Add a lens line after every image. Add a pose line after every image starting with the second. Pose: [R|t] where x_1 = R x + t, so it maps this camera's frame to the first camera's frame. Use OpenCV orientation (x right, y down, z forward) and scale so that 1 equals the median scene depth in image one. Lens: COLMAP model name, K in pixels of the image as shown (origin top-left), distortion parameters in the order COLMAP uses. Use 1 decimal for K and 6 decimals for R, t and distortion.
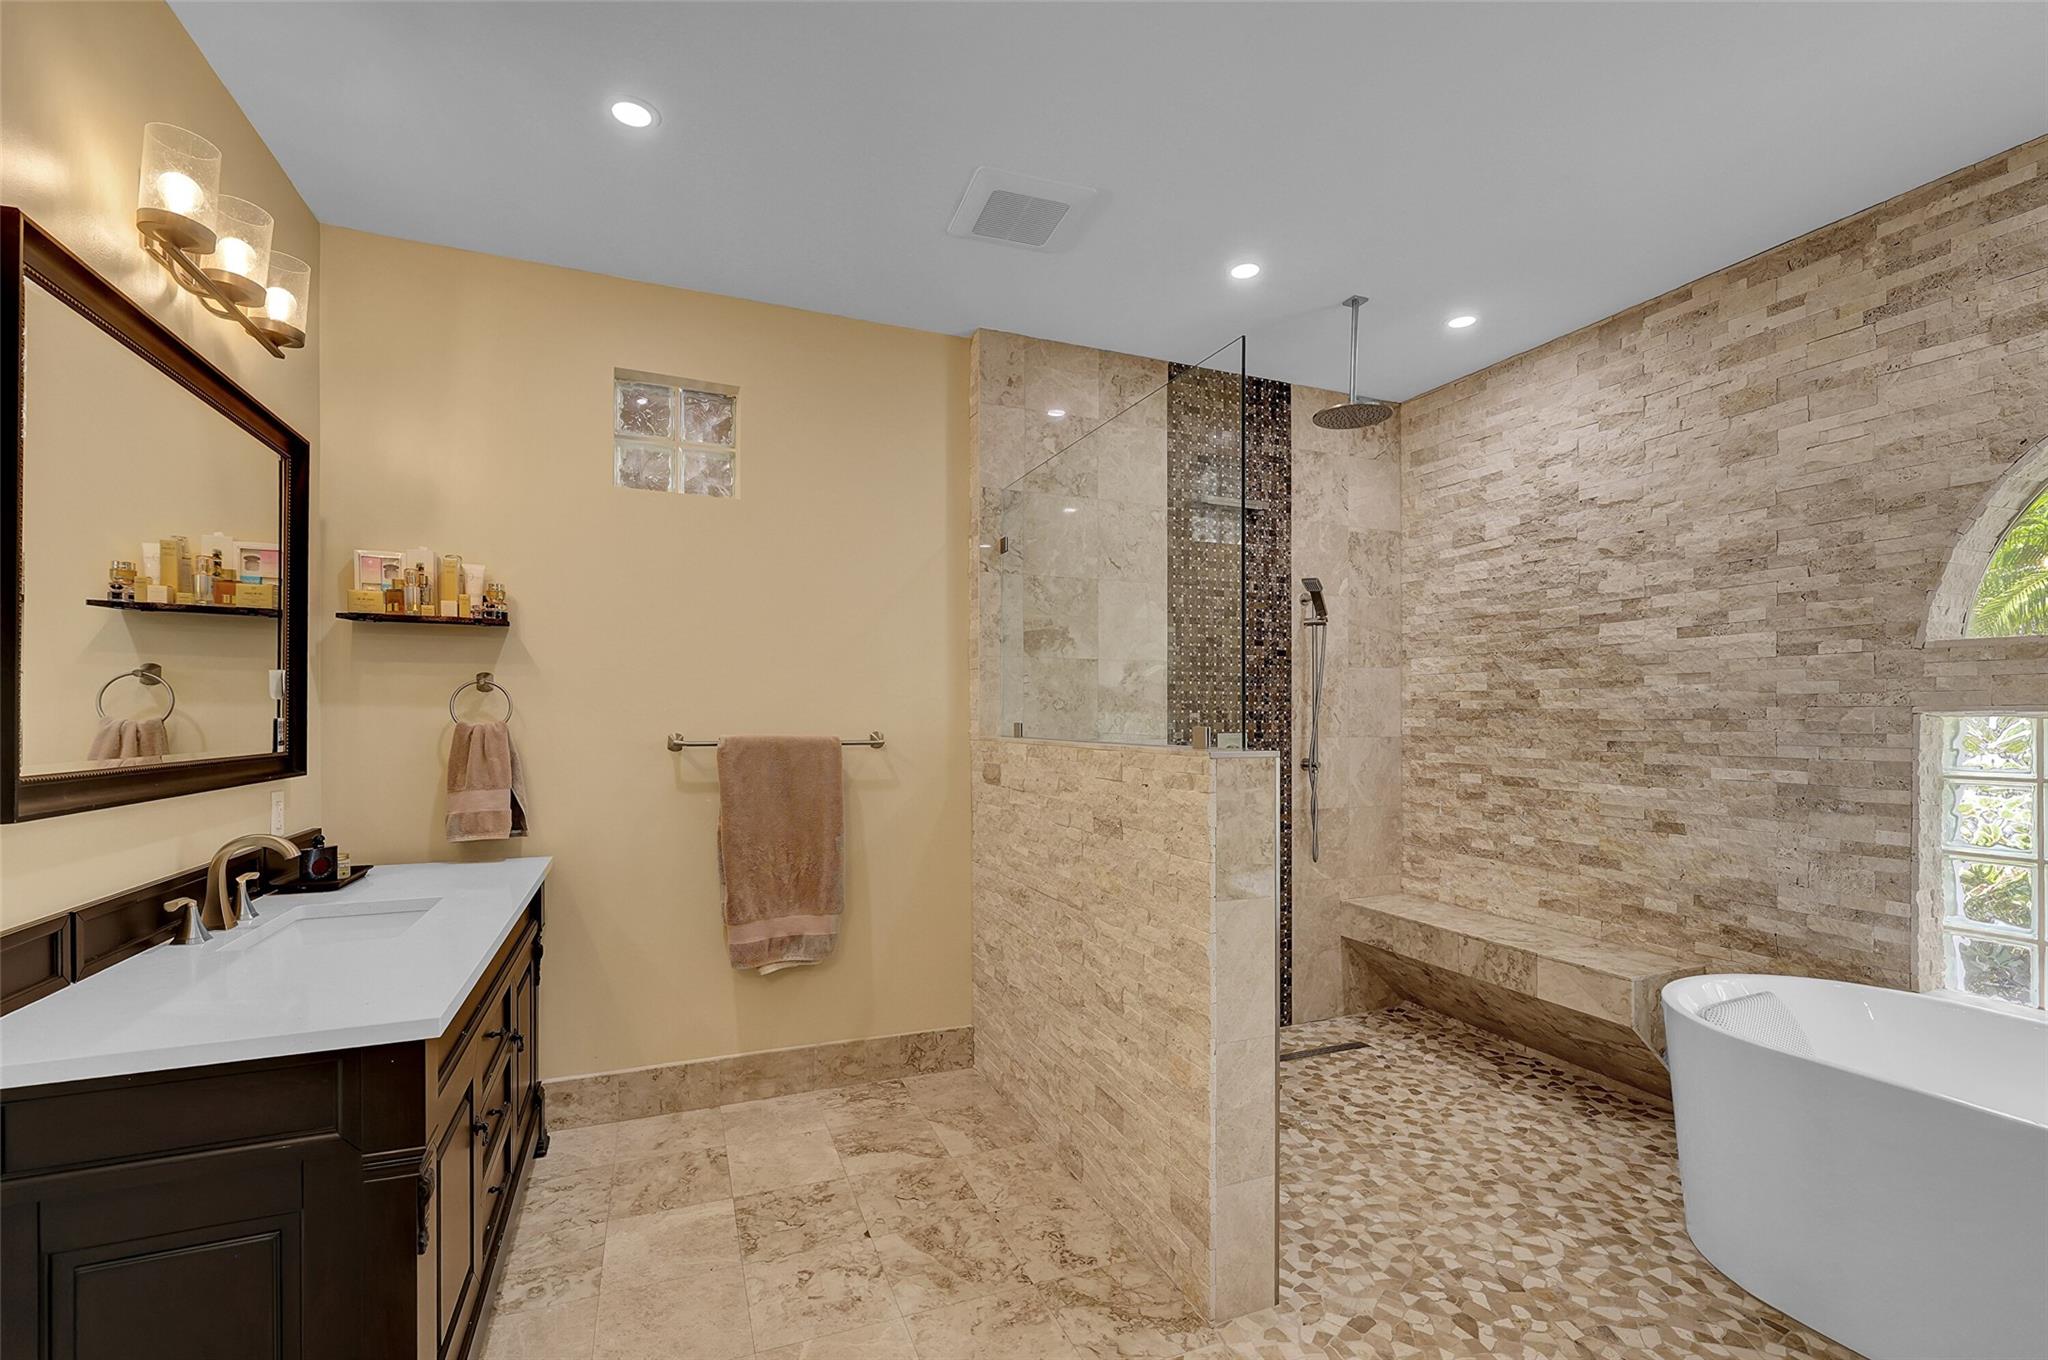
lens RADIAL K [[872.8, 0, 1025.2], [0, 872.8, 728.2], [0, 0, 1]] dist [-0.000372, 0.000438]
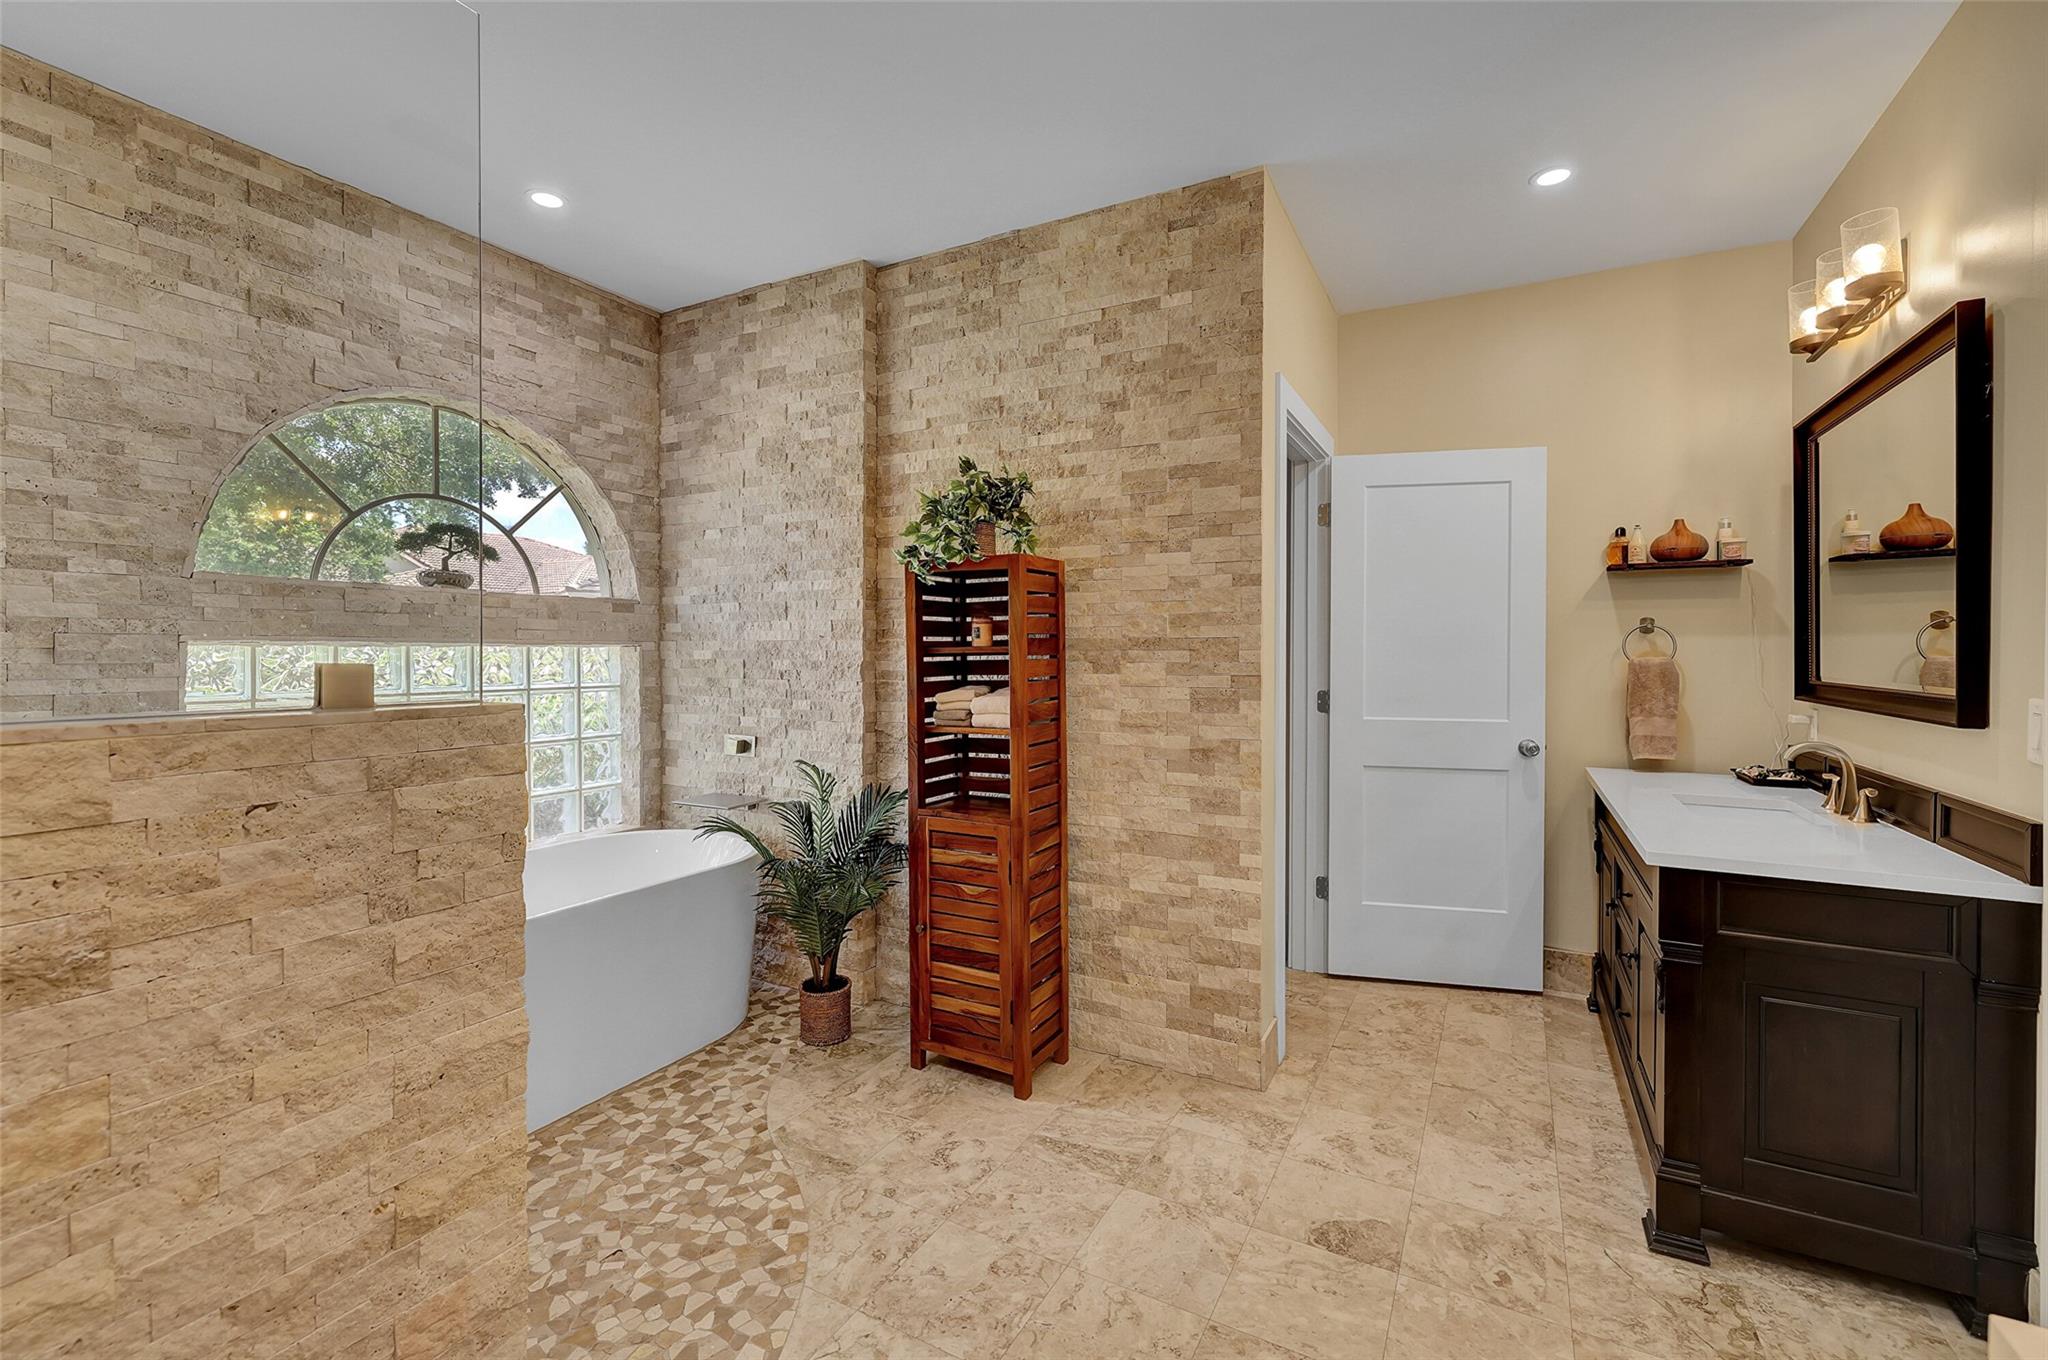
lens RADIAL K [[872.8, 0, 1026.9], [0, 872.8, 658.3], [0, 0, 1]] dist [-0.000372, 0.000438]
pose [[-0.616806, -0.010643, 0.787044, -0.357851], [0.004726, 0.999840, 0.017224, -0.010386], [-0.787101, 0.014344, -0.616657, 0.824324]]
